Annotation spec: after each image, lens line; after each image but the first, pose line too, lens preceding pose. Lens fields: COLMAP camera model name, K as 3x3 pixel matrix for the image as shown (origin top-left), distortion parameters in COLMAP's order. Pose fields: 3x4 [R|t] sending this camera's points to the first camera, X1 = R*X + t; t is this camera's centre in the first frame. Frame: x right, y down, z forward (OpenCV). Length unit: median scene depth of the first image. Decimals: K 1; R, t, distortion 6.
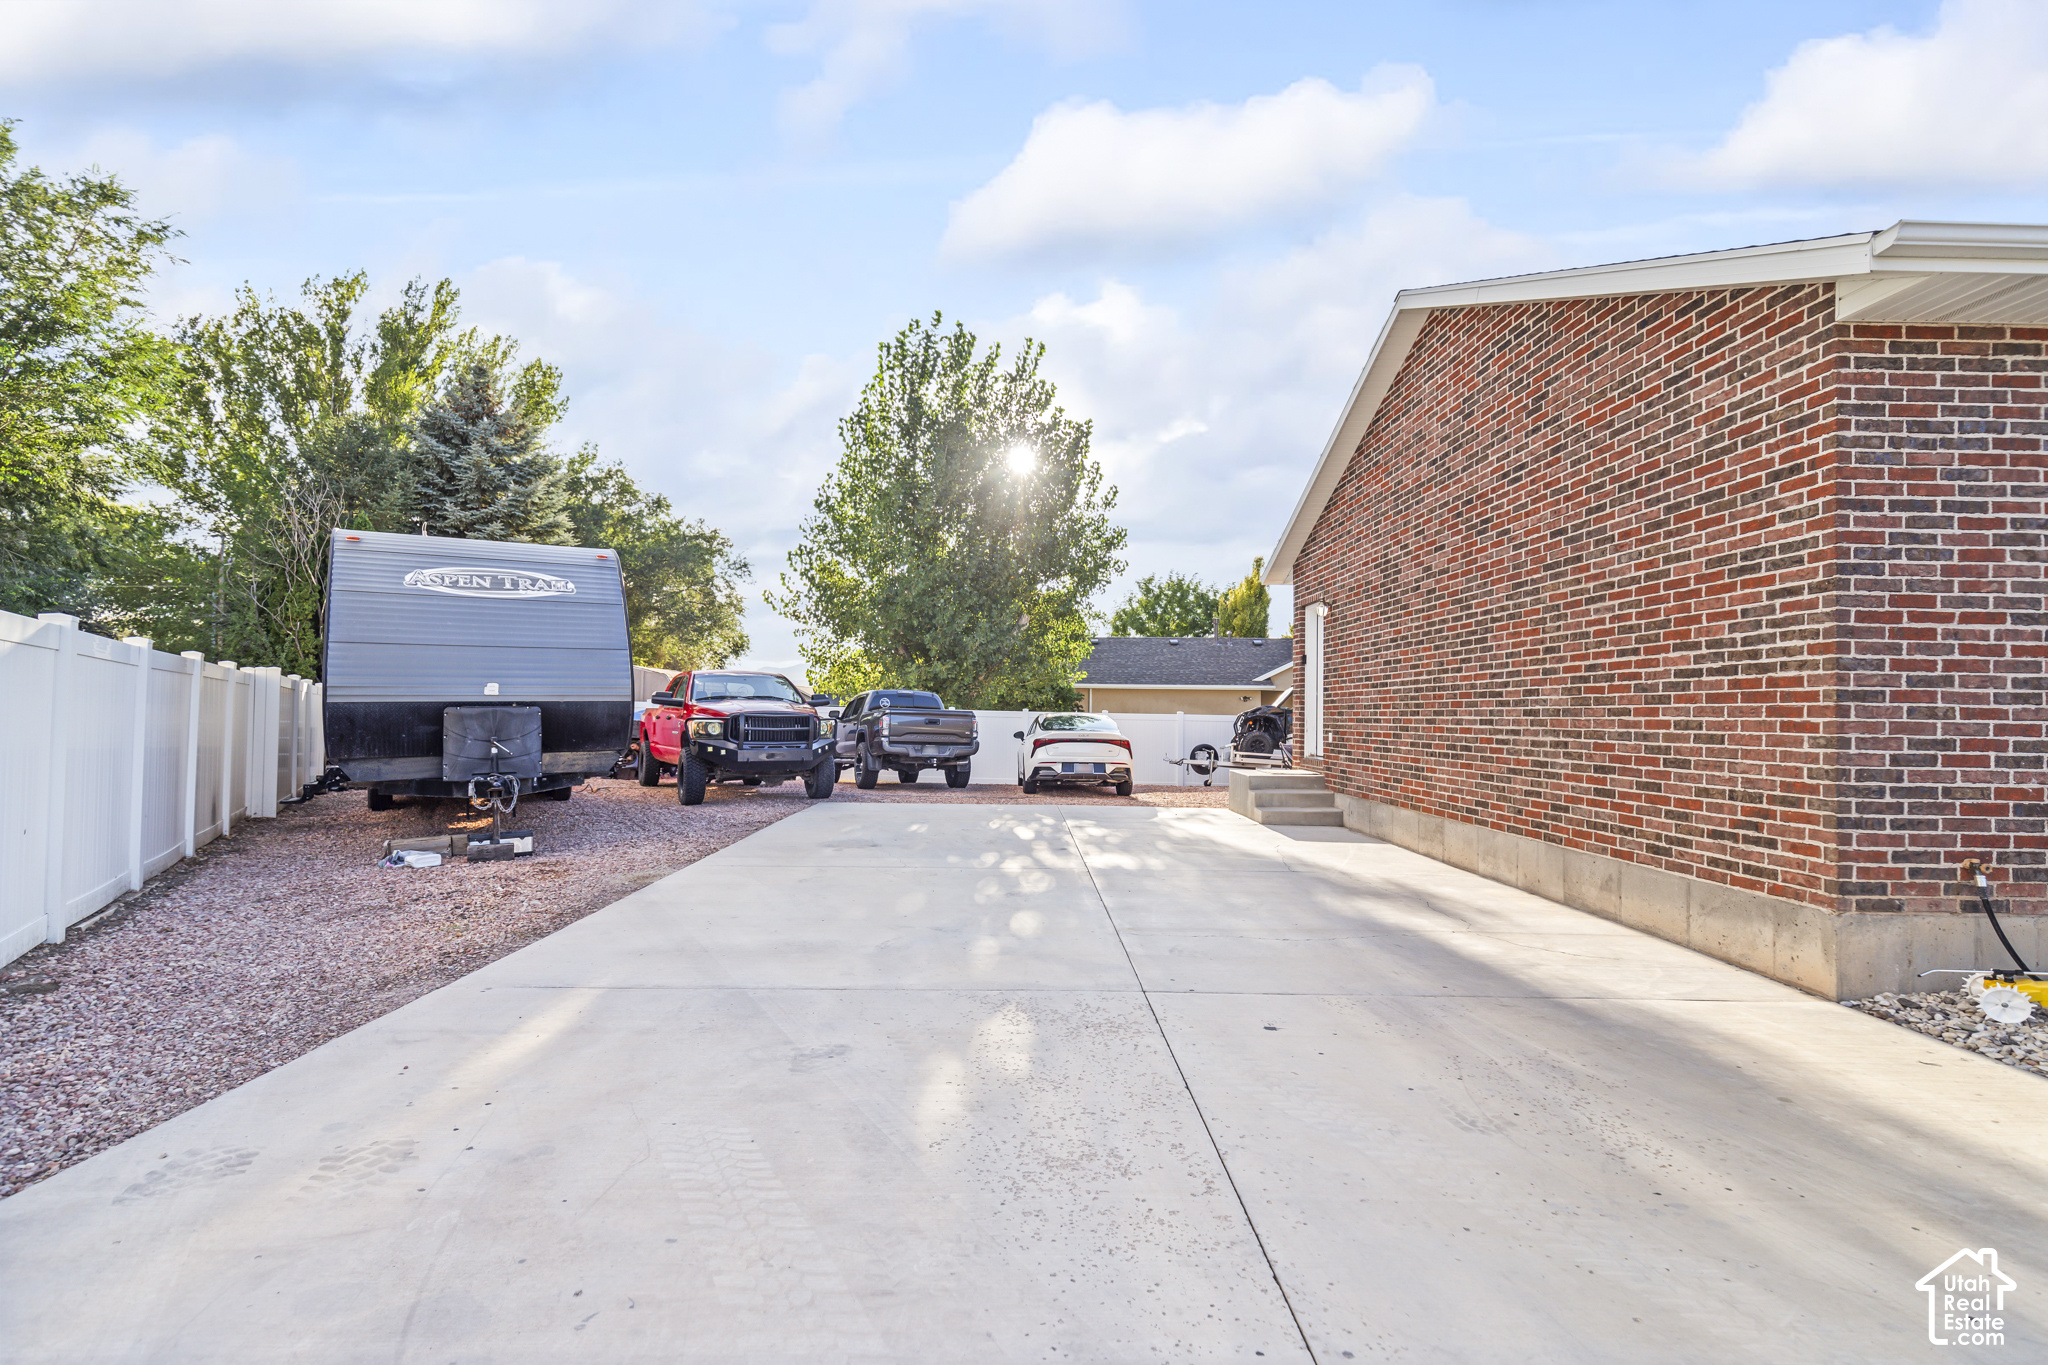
lens RADIAL K [[808.3, 0, 952.1], [0, 808.3, 686.4], [0, 0, 1]] dist [0.012445, -0.000286]
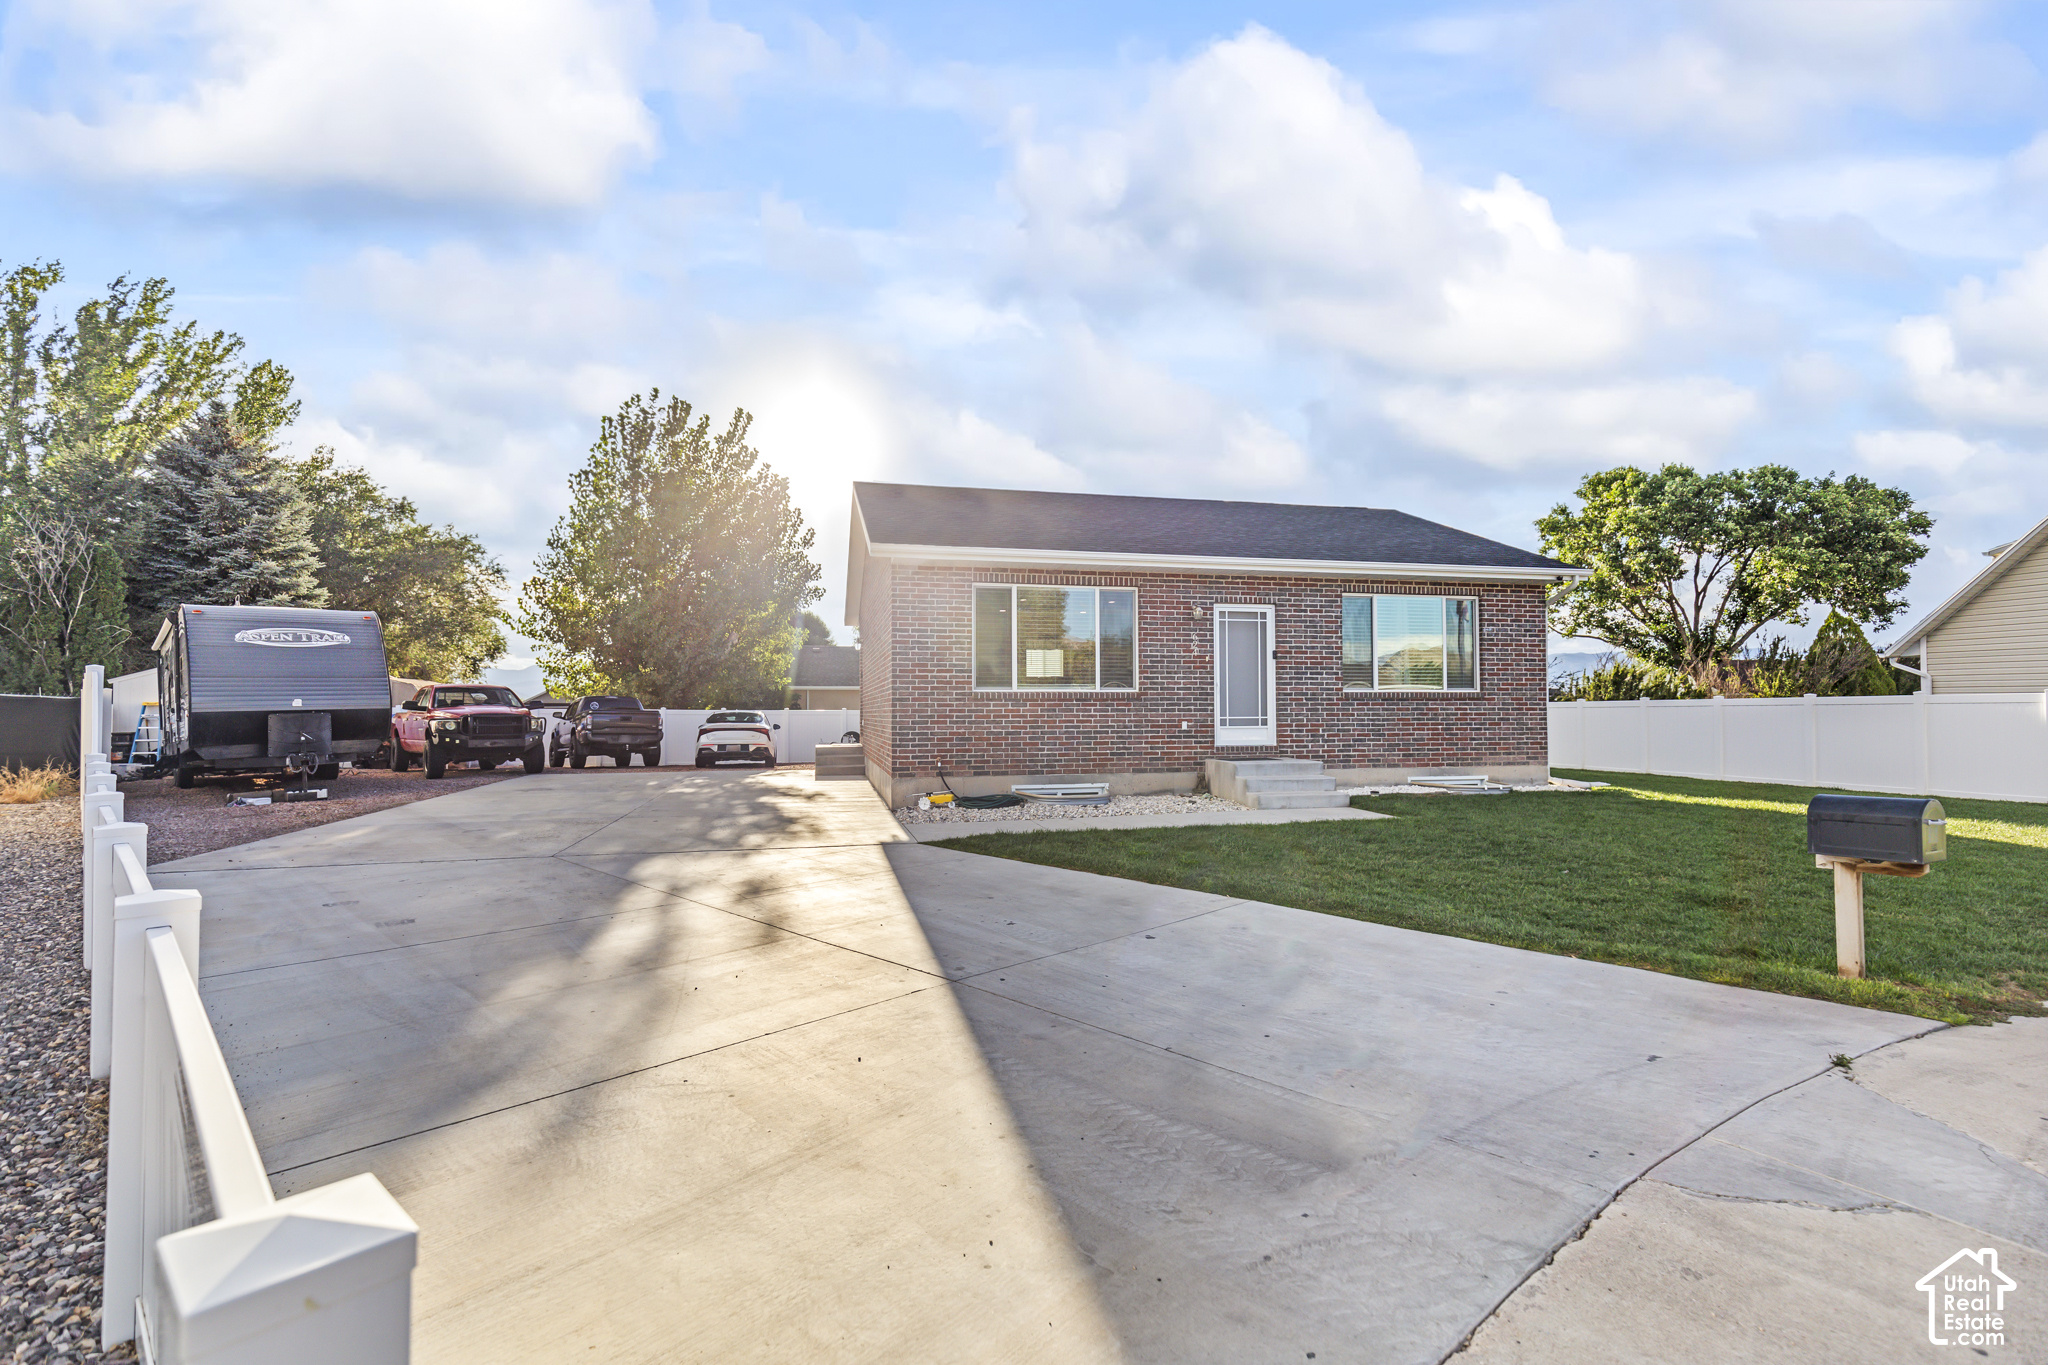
lens RADIAL K [[961.6, 0, 1034.3], [0, 961.6, 679.6], [0, 0, 1]] dist [0.001835, -0.000742]
pose [[0.972746, -0.010648, 0.231630, 0.271696], [0.010284, 0.999943, 0.002779, -0.020772], [-0.231646, -0.000321, 0.972800, -0.768849]]
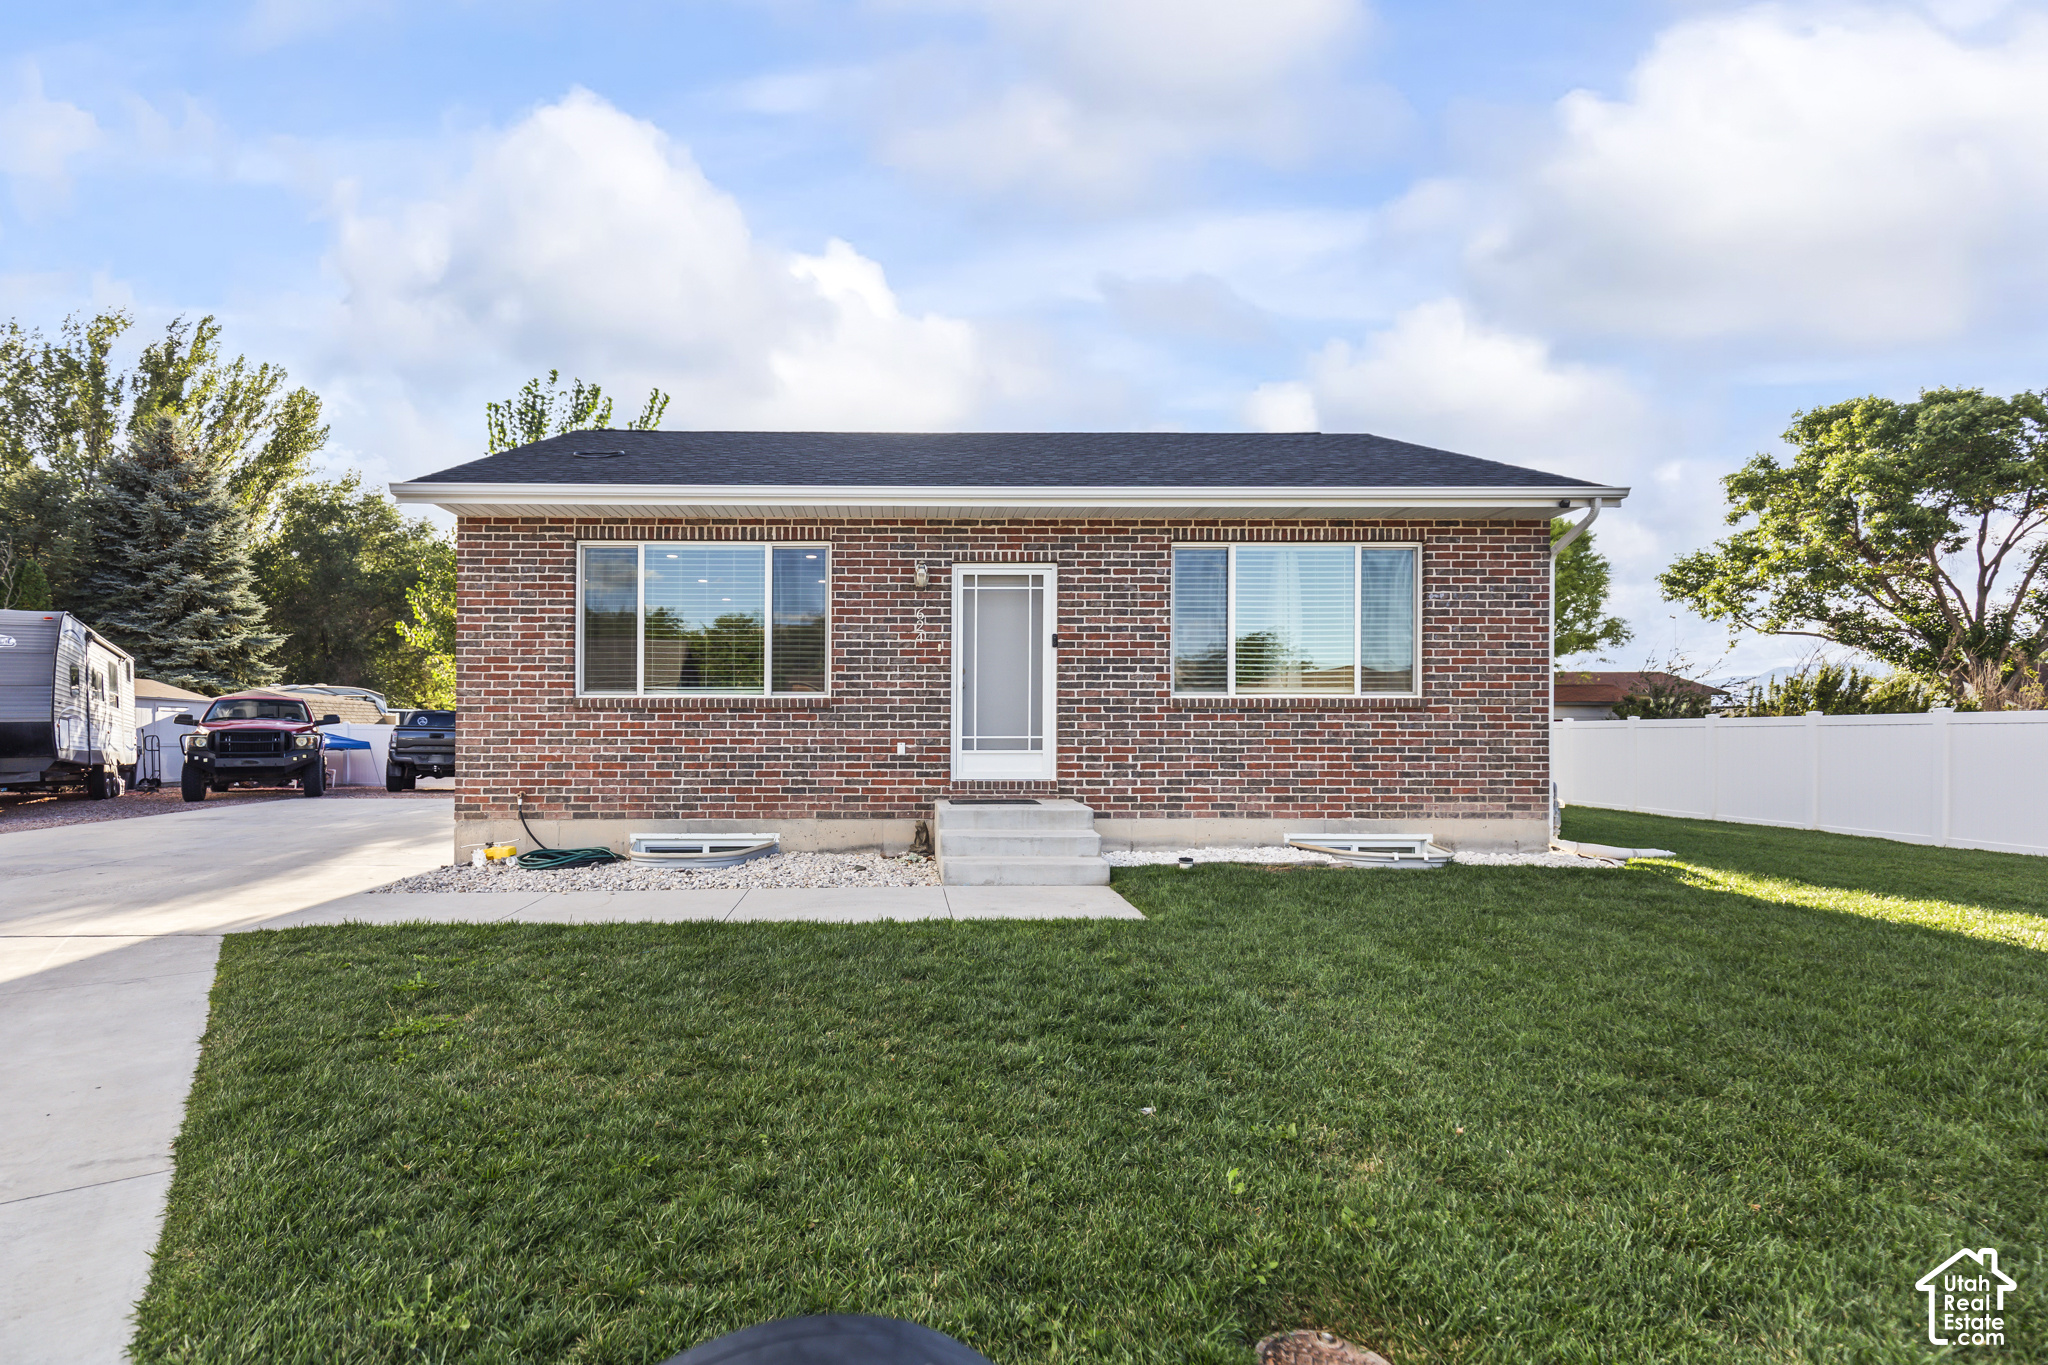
lens RADIAL K [[945.0, 0, 1009.2], [0, 945.0, 712.9], [0, 0, 1]] dist [0.003355, 0.000183]
pose [[0.999893, -0.014120, 0.003929, 0.813975], [0.014071, 0.999826, 0.012210, 0.003933], [-0.004101, -0.012153, 0.999918, -0.426873]]
